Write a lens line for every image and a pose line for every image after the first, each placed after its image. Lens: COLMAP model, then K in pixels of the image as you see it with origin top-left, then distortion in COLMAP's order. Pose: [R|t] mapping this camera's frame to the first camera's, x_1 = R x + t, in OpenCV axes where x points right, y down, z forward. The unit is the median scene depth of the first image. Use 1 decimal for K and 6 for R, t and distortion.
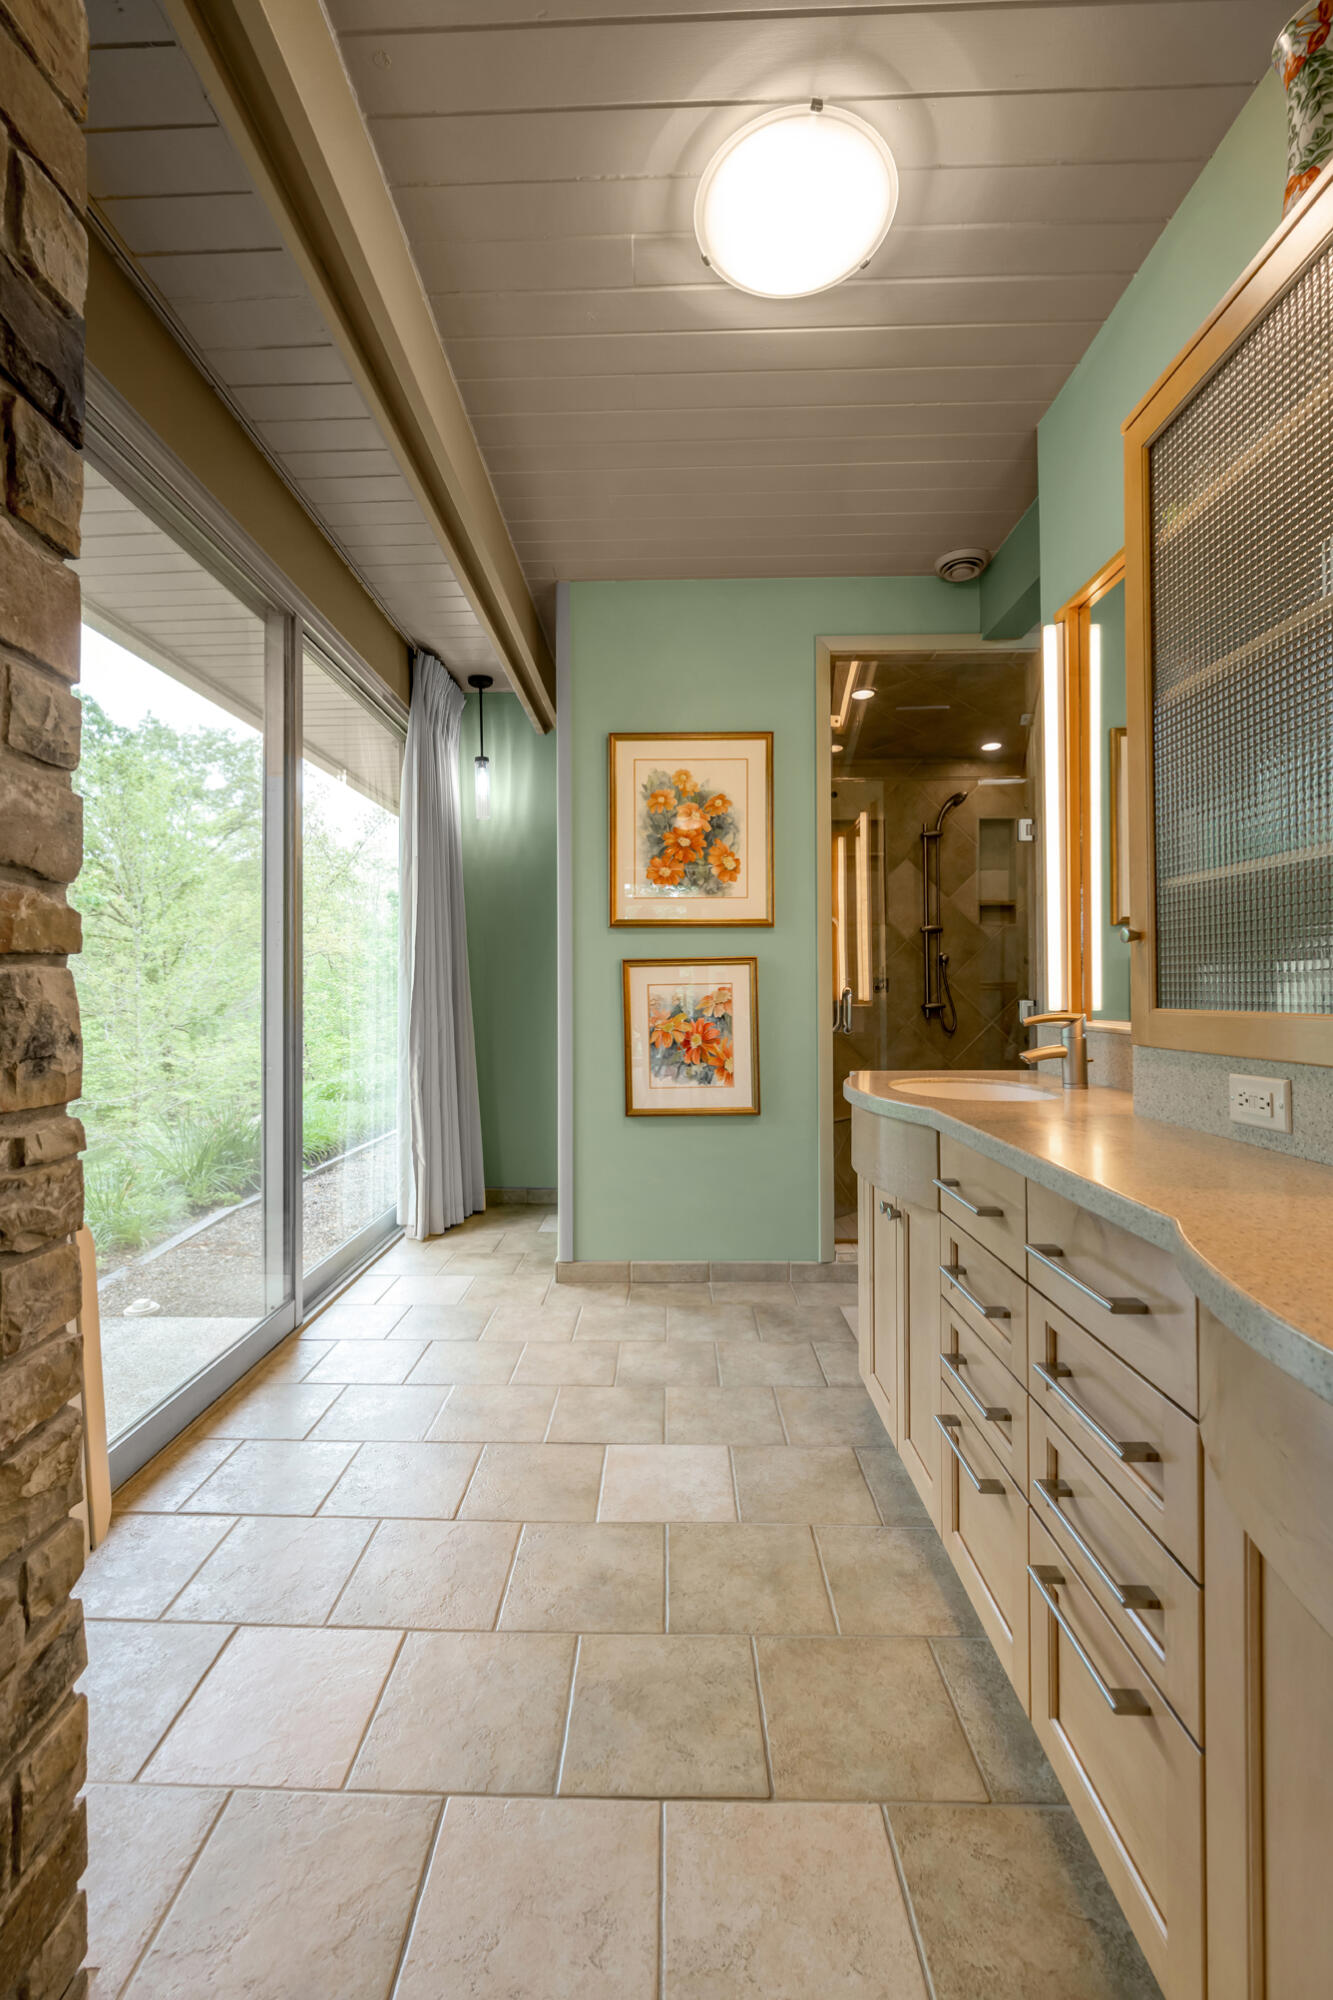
lens RADIAL K [[826.4, 0, 645.1], [0, 826.4, 981.5], [0, 0, 1]] dist [-0.008439, -0.000157]
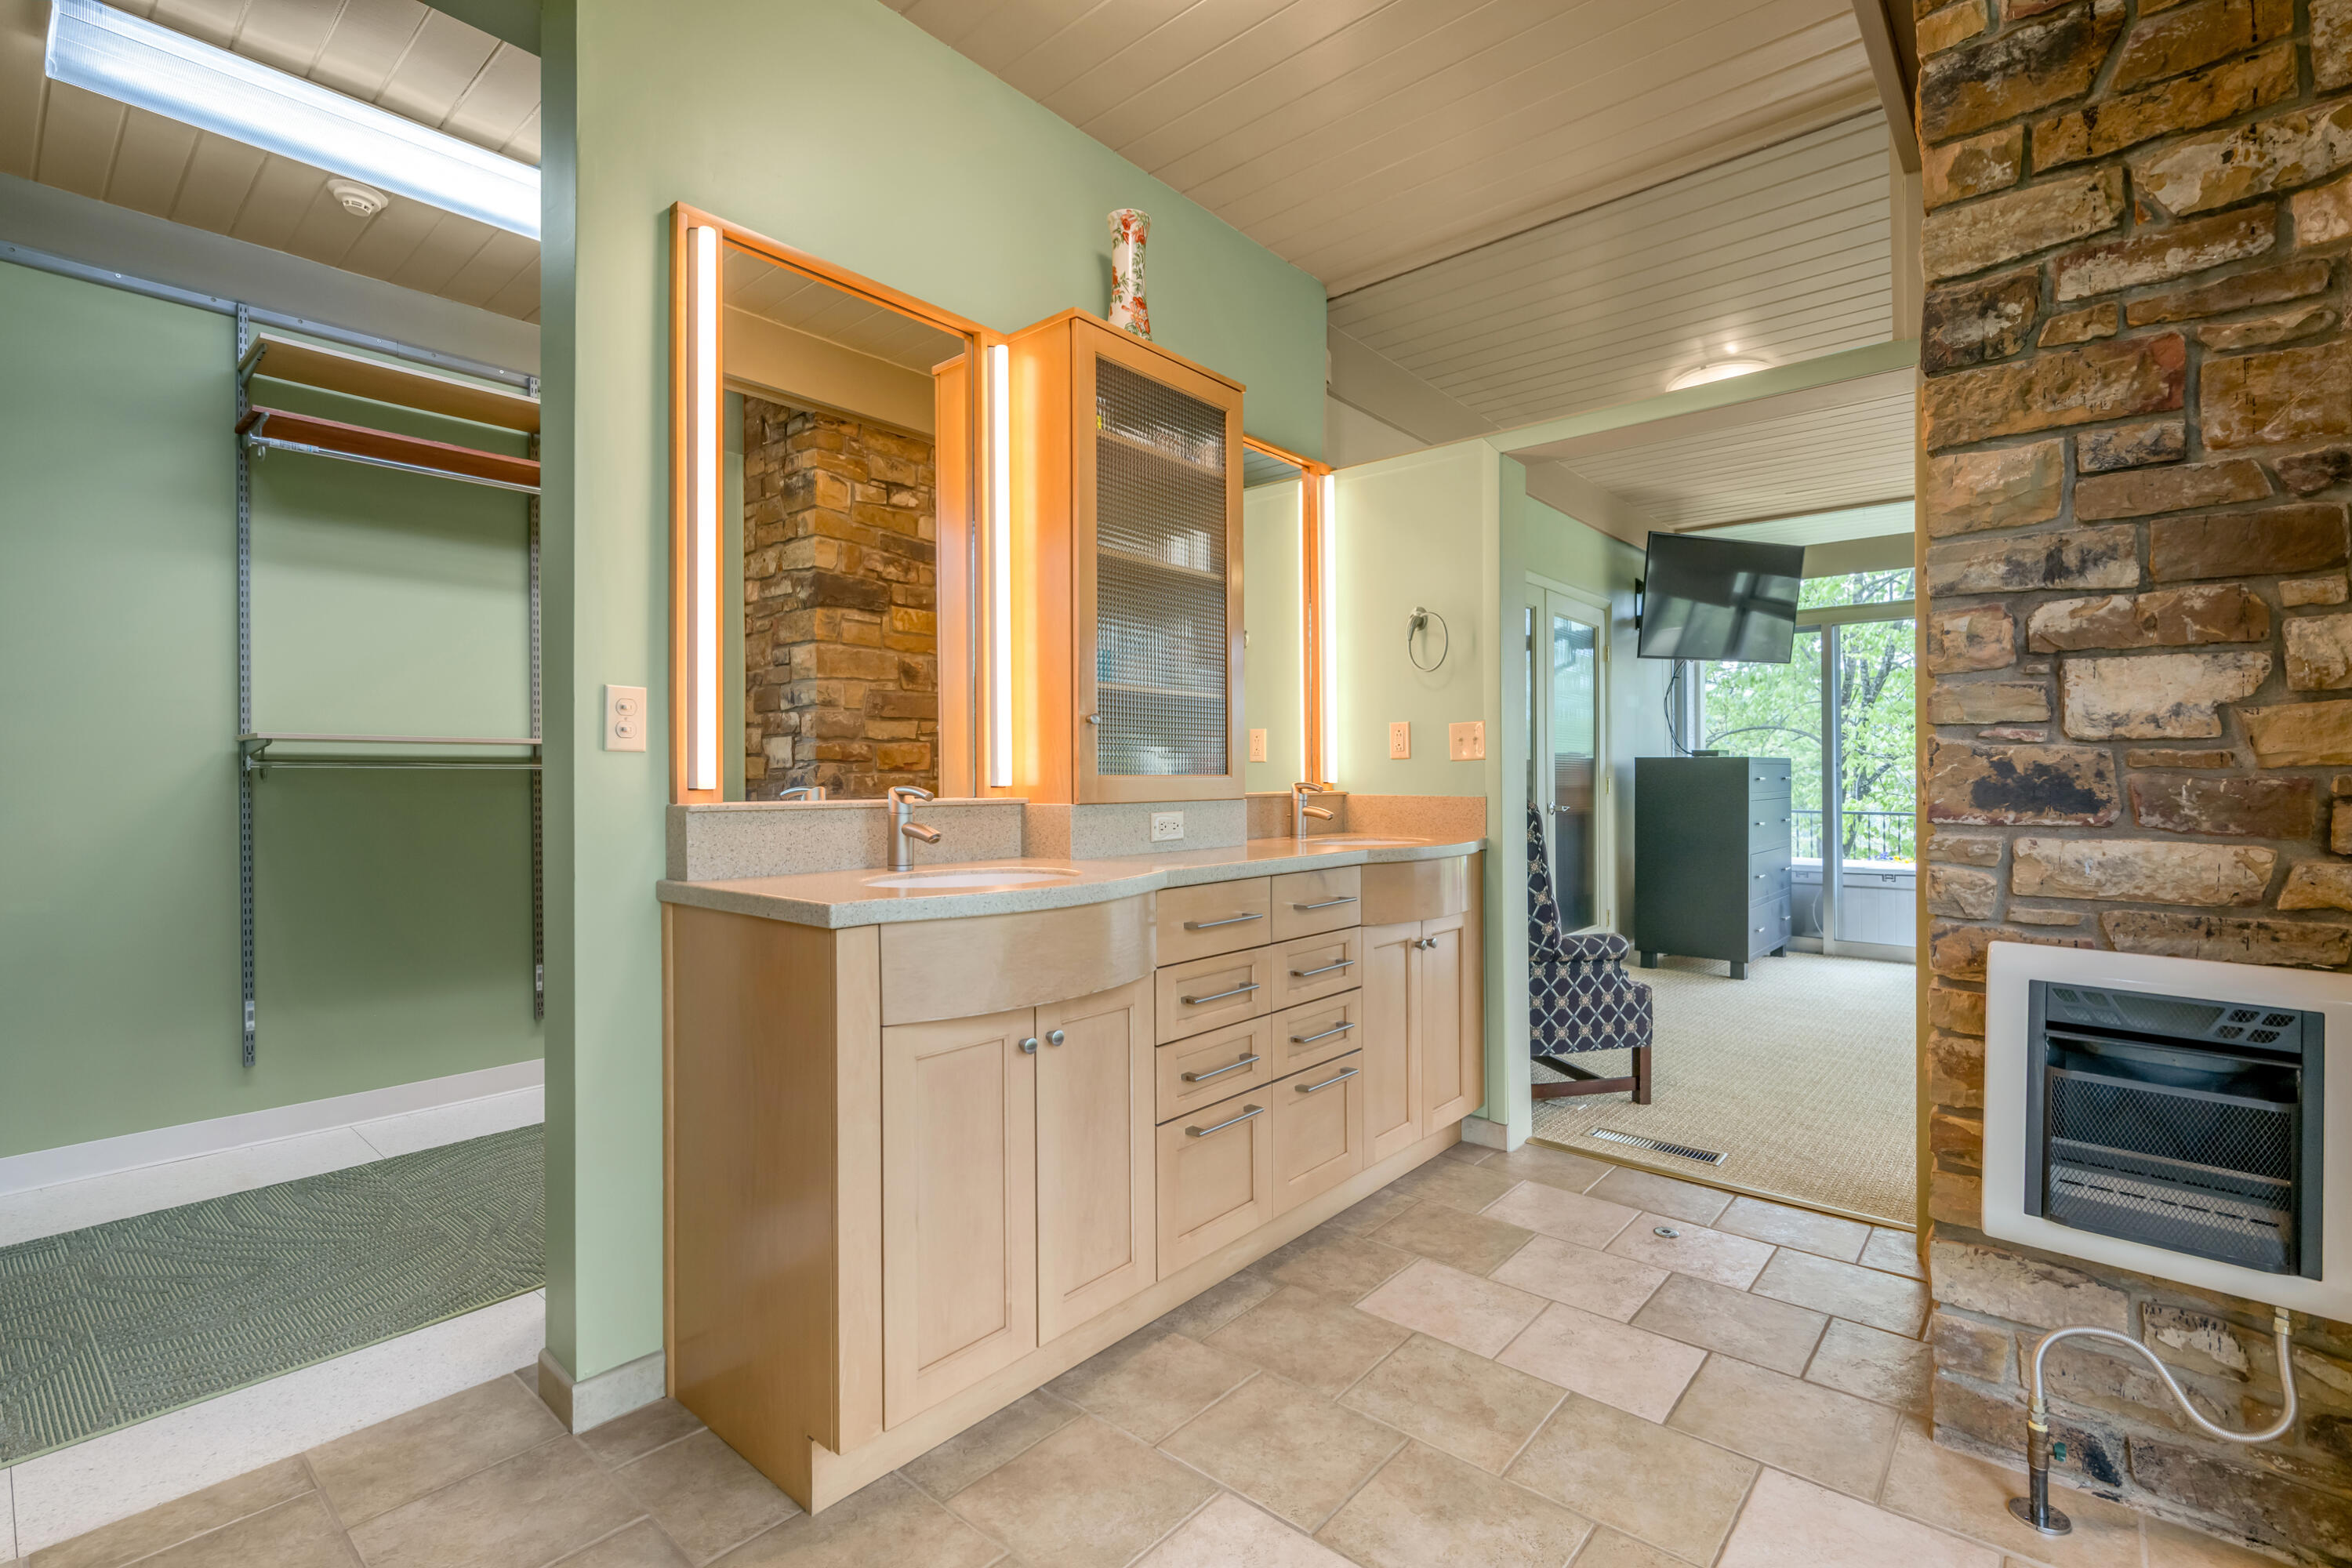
lens RADIAL K [[1050.5, 0, 1175.7], [0, 1050.5, 769.9], [0, 0, 1]] dist [-0.013002, 0.001321]
pose [[-0.772997, 0.010355, 0.634325, -0.242557], [0.000273, 0.999872, -0.015990, 0.021004], [-0.634409, -0.012187, -0.772901, 0.955998]]
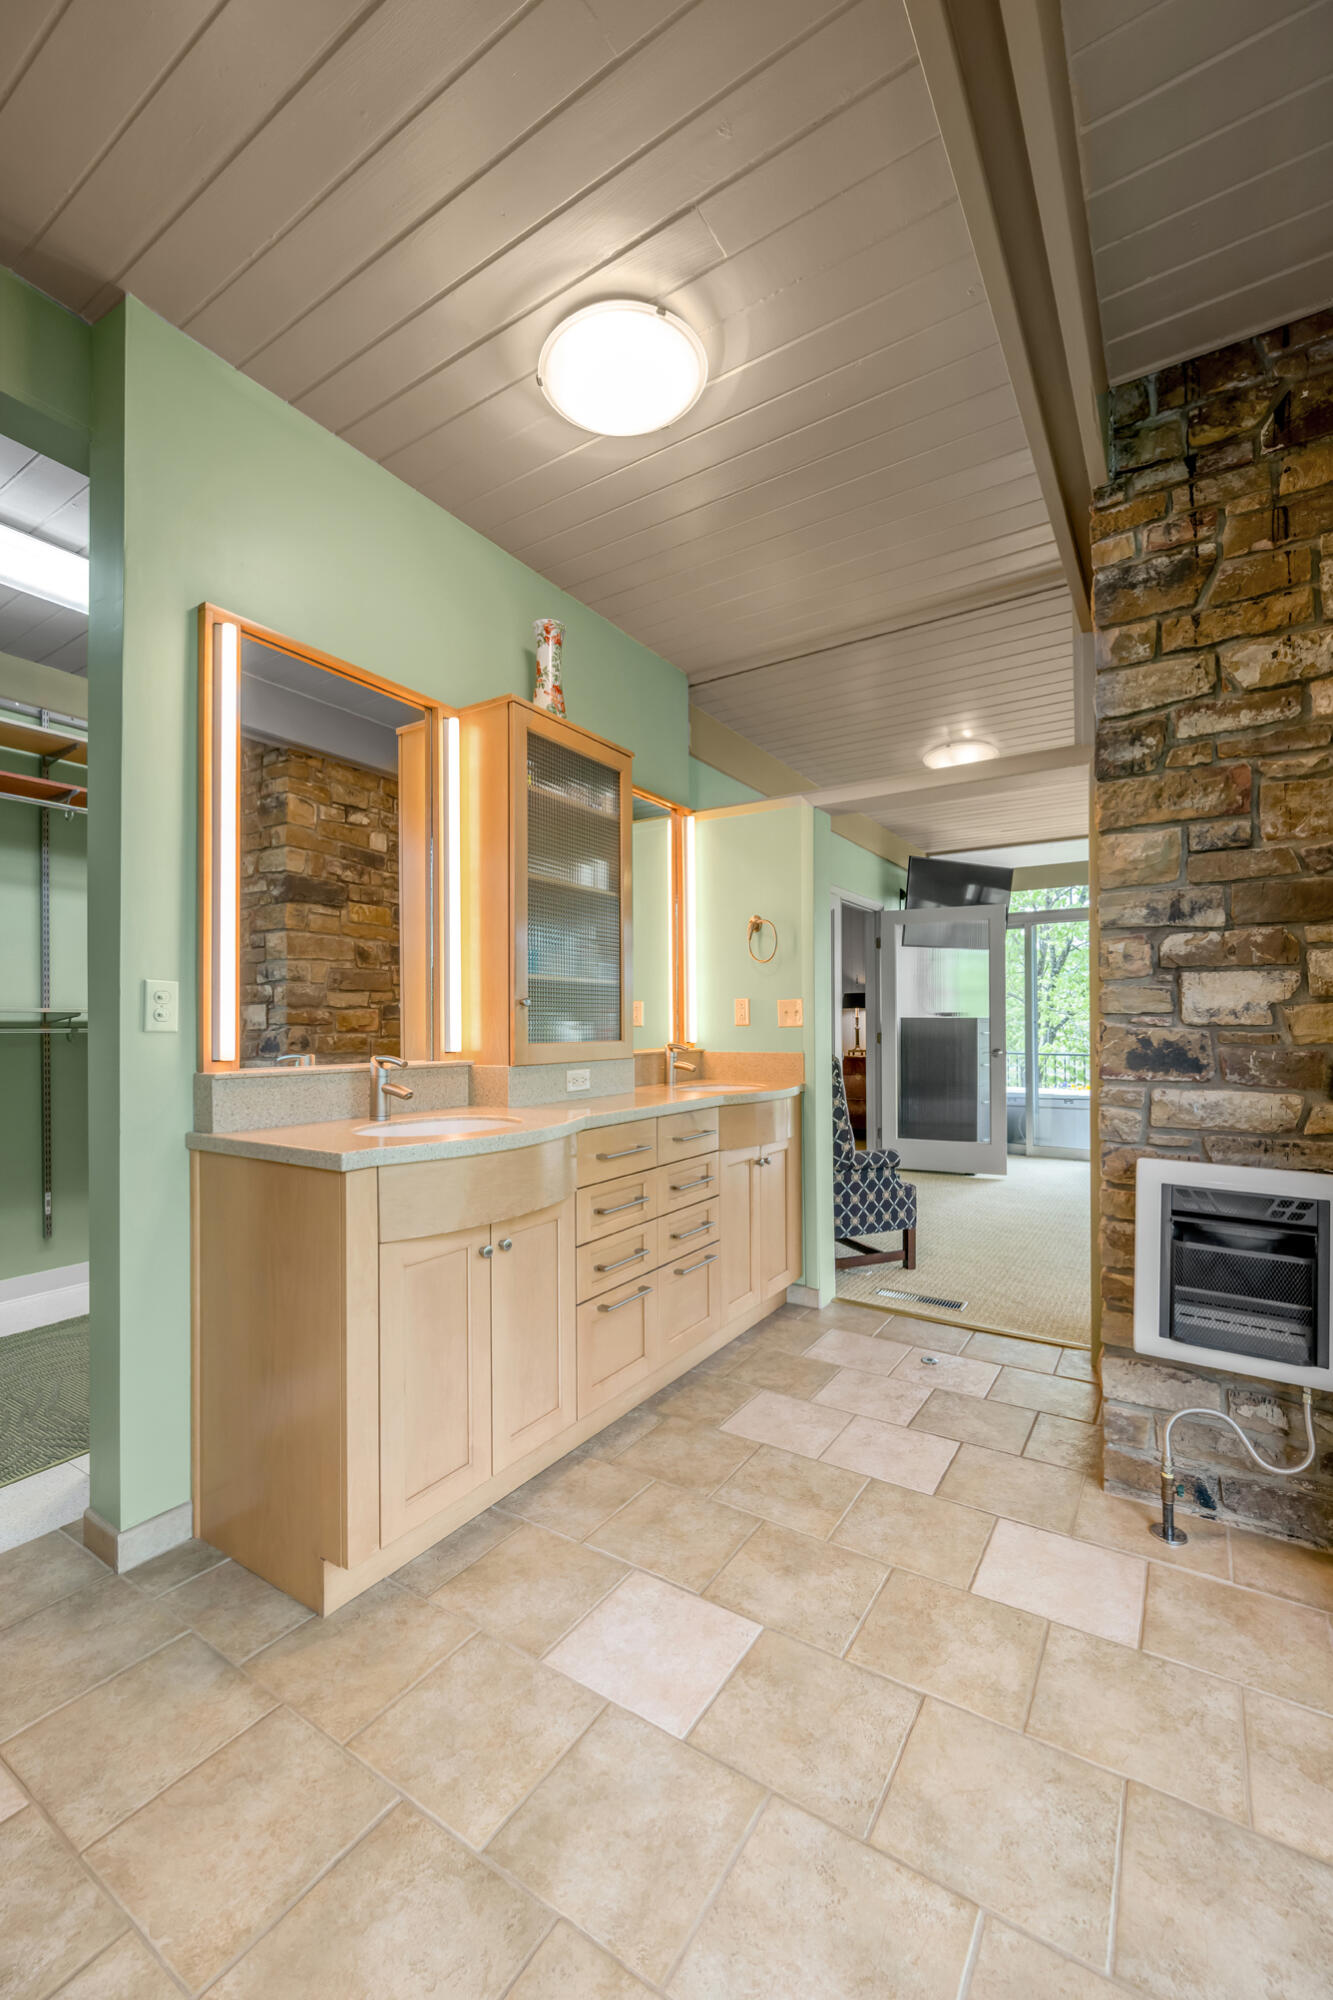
lens RADIAL K [[808.5, 0, 671.5], [0, 808.5, 1014.1], [0, 0, 1]] dist [-0.014495, -0.000471]
pose [[-0.856334, 0.012910, 0.516262, -0.239285], [0.002345, 0.999774, -0.021110, 0.002083], [-0.516418, -0.016866, -0.856171, 0.999148]]
